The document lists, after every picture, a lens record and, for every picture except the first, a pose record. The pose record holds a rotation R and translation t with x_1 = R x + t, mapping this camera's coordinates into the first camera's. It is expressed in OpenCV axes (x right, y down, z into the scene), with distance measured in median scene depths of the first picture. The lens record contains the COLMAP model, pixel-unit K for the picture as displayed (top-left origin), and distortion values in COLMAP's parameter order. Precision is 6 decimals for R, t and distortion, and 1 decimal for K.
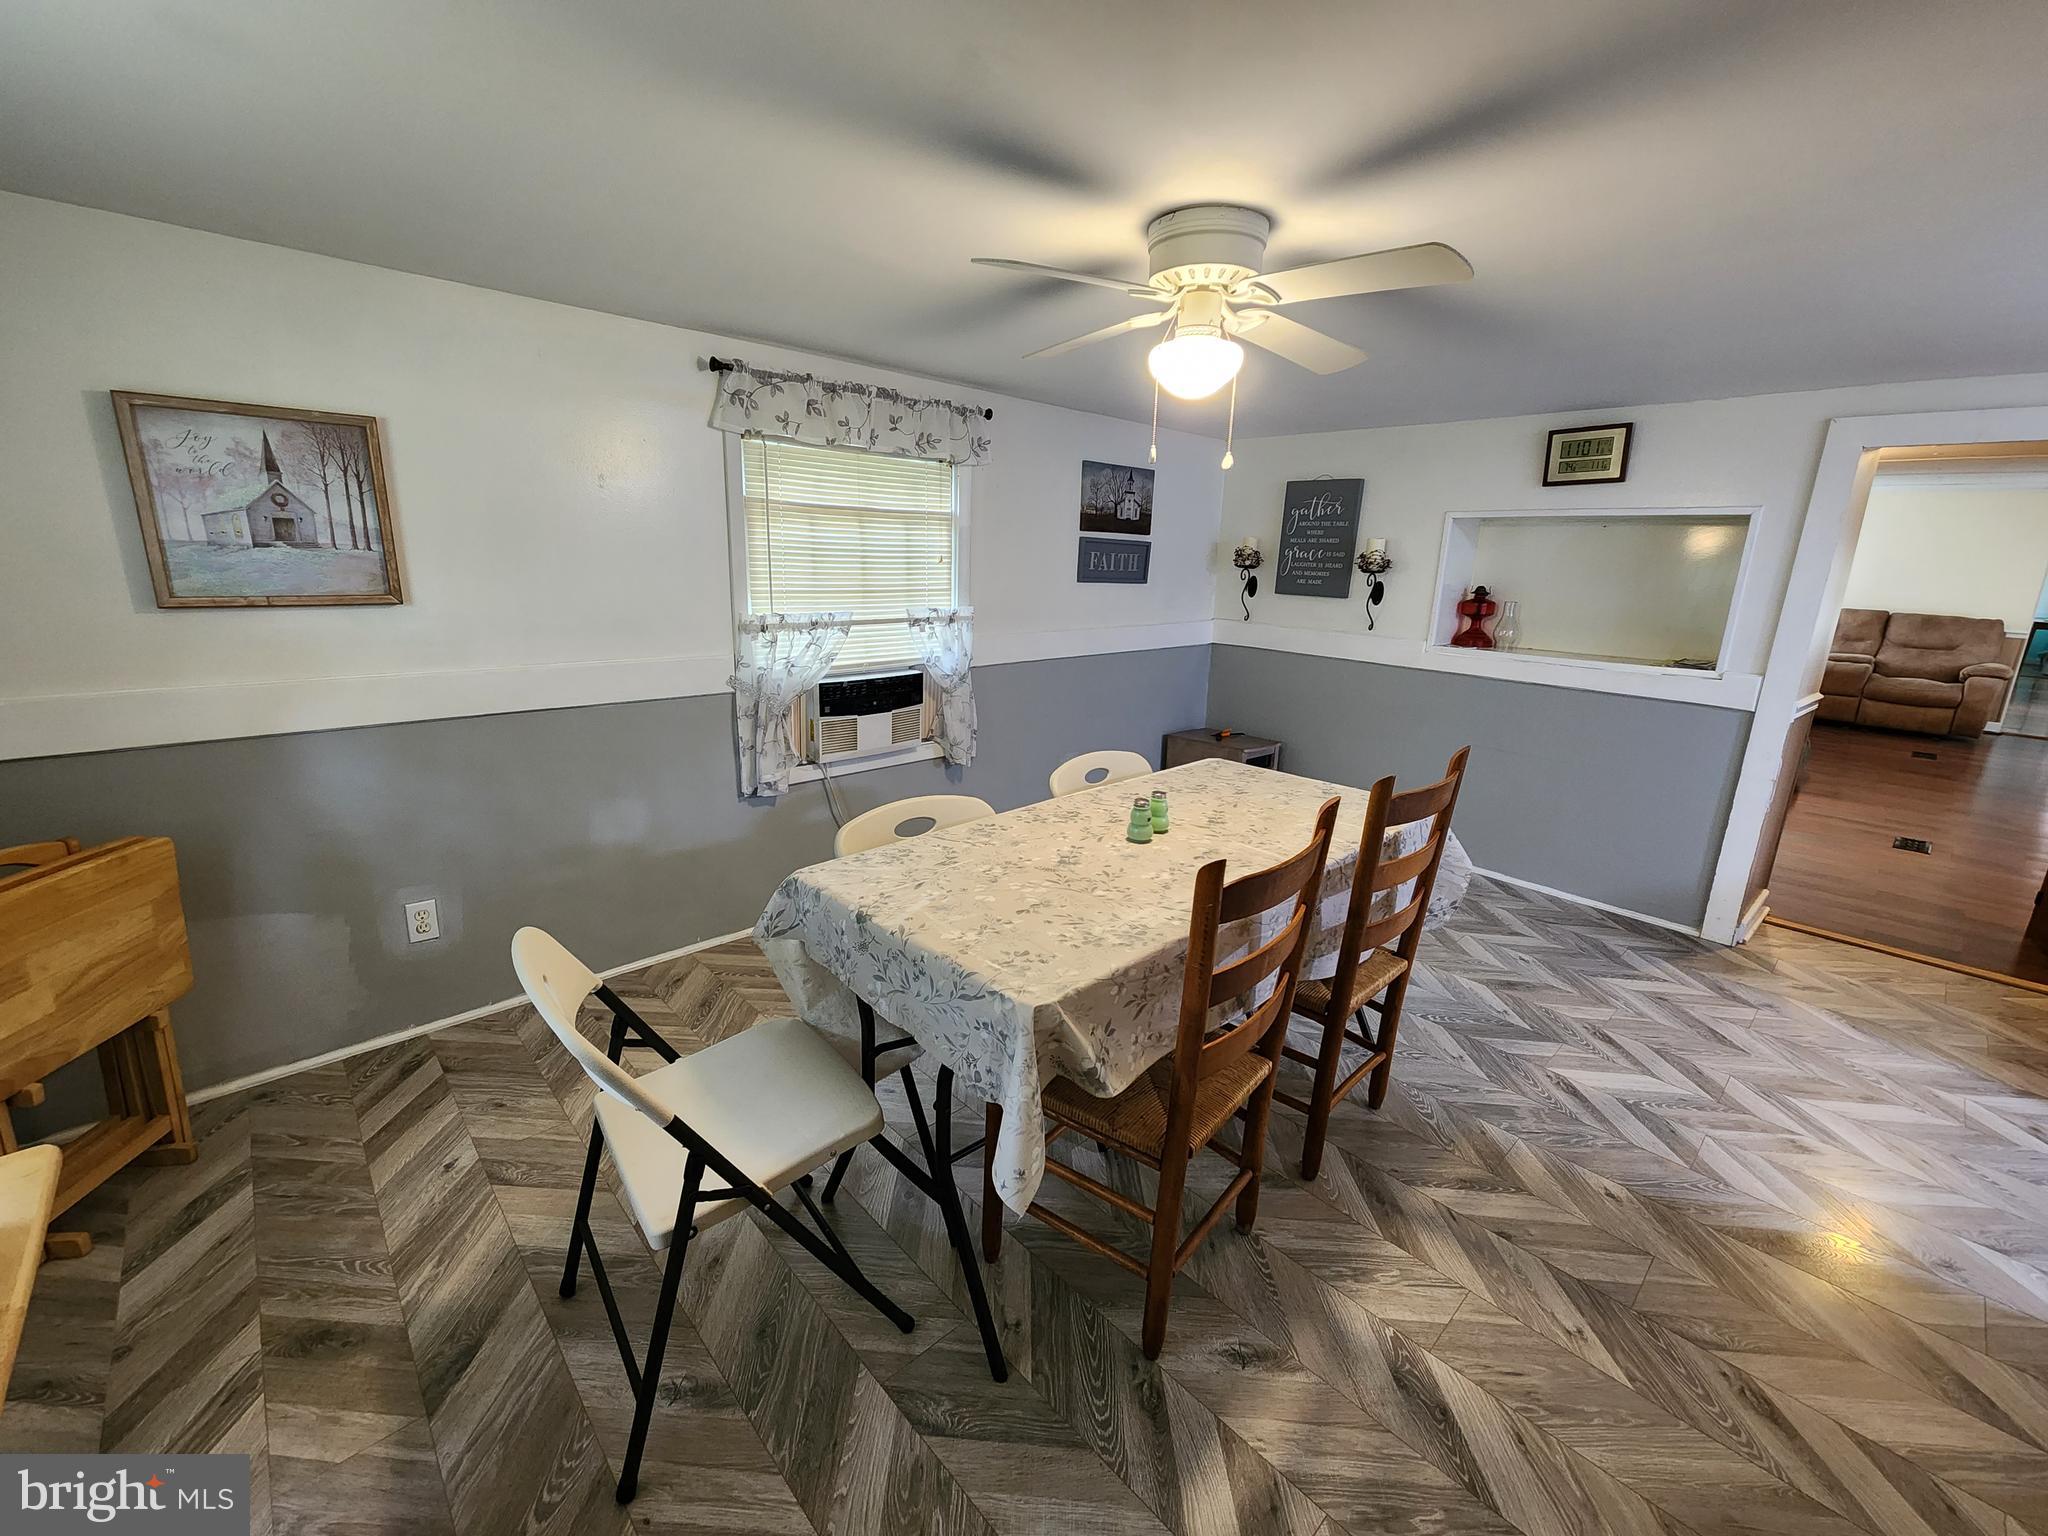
lens RADIAL K [[842.2, 0, 1007.6], [0, 842.2, 759.1], [0, 0, 1]] dist [0.000454, -0.002350]
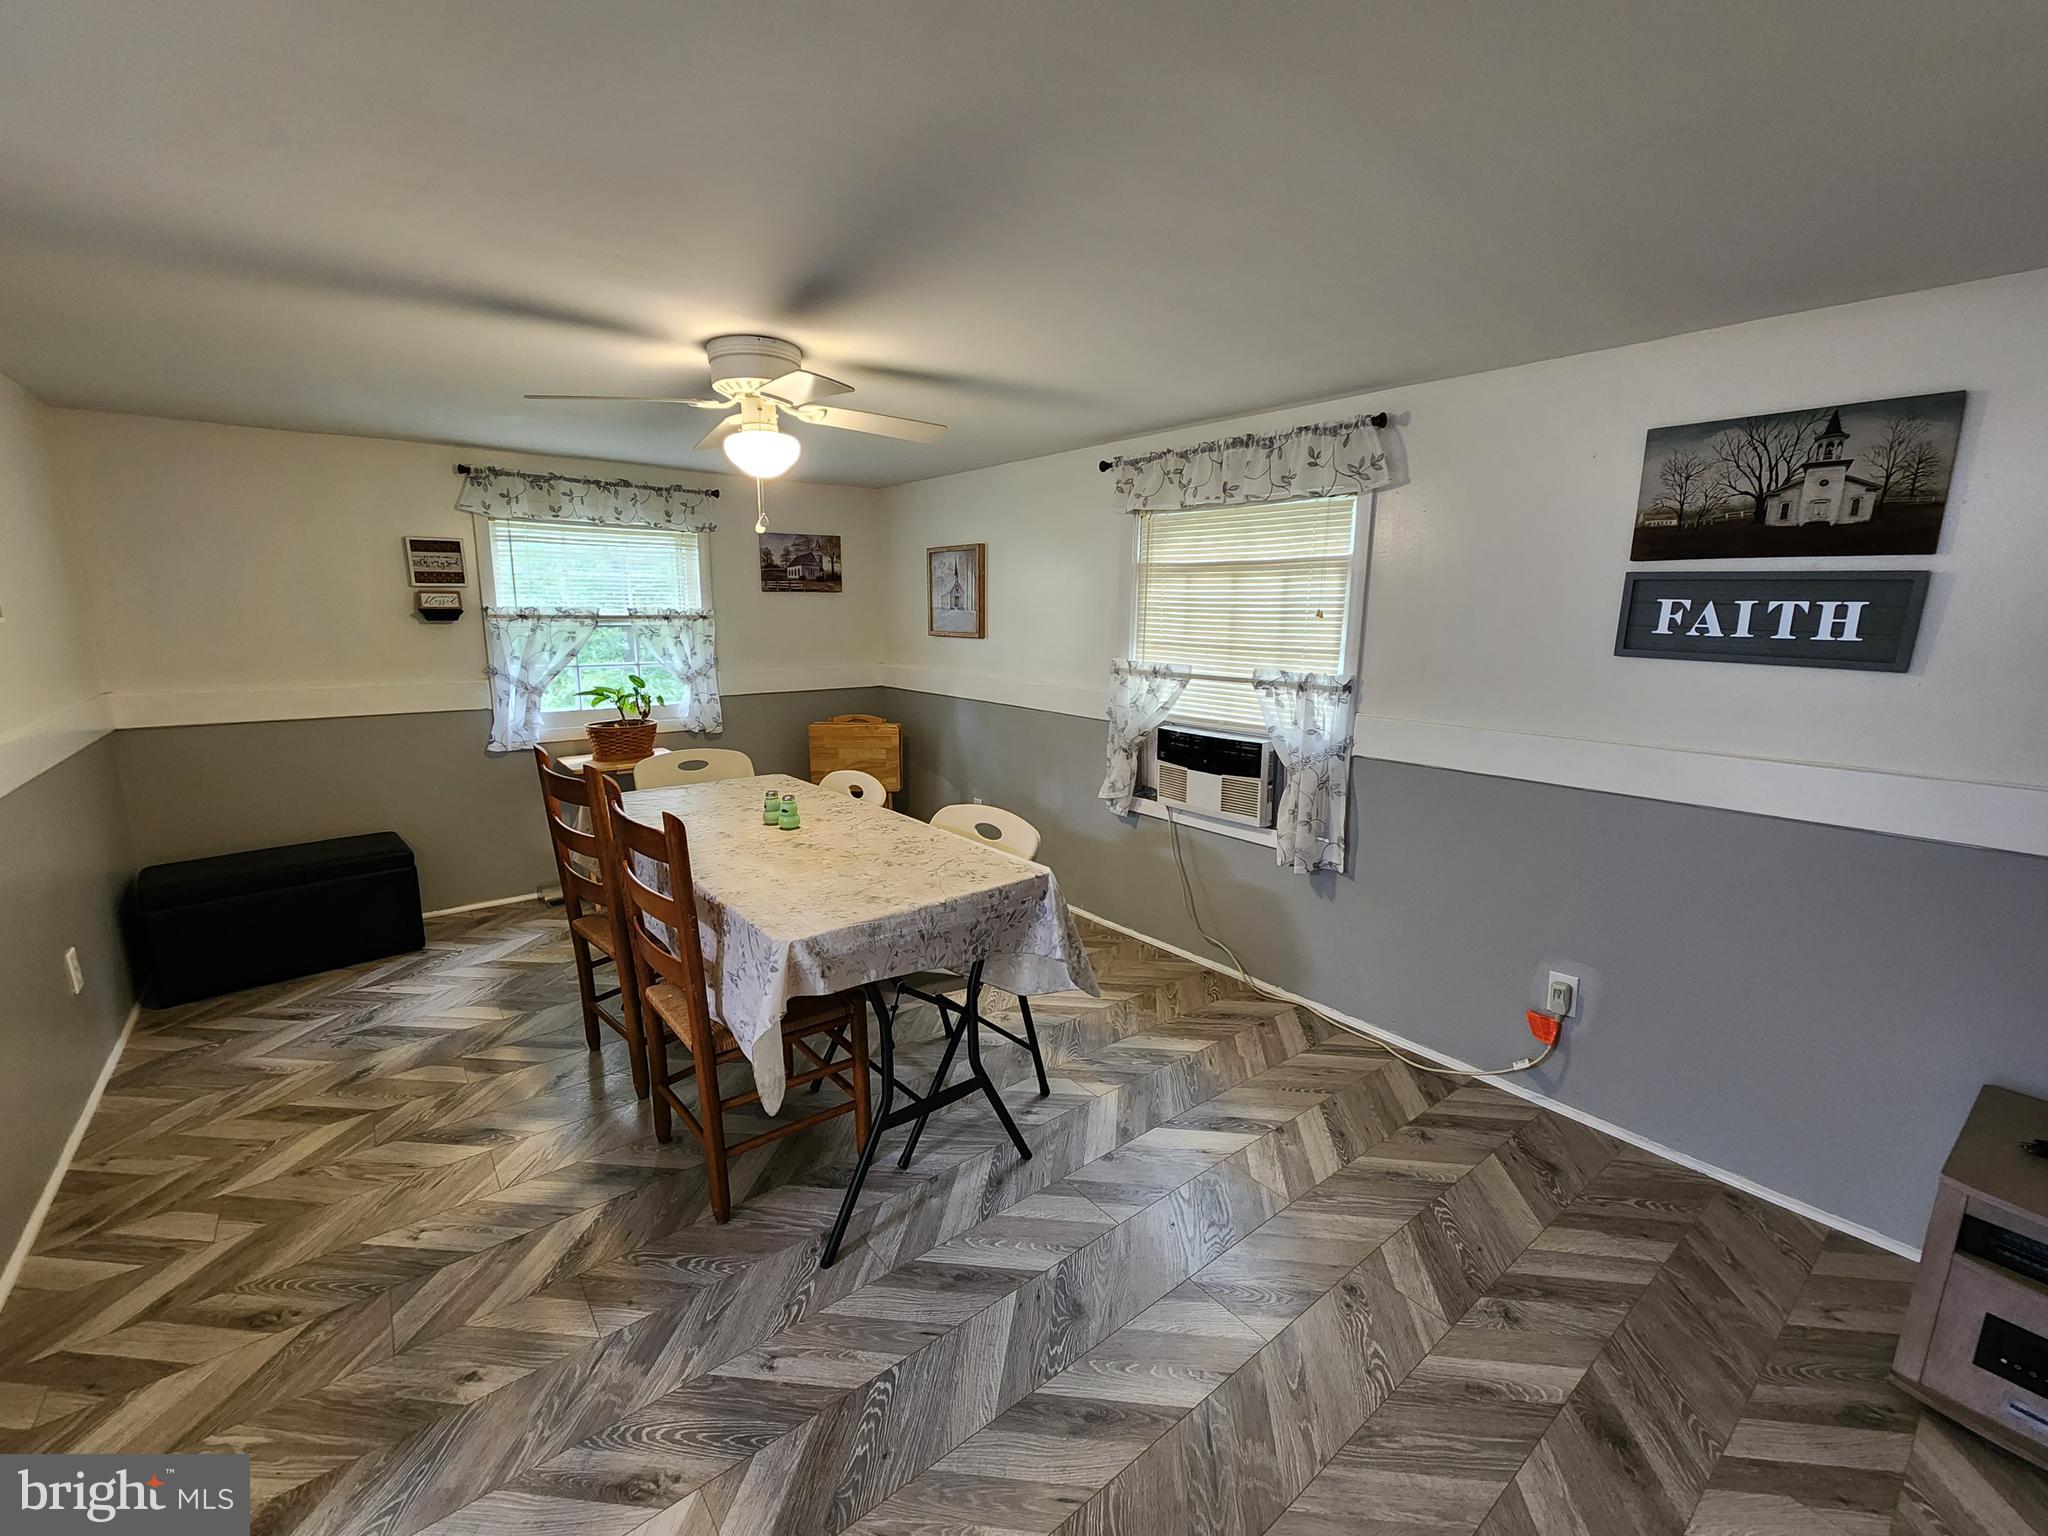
lens RADIAL K [[842.2, 0, 1008.4], [0, 842.2, 765.1], [0, 0, 1]] dist [0.000454, -0.002350]
pose [[-0.078421, 0.159674, -0.984050, 0.869240], [-0.243807, 0.954044, 0.174235, -0.187499], [0.966648, 0.253582, -0.035888, 0.873374]]
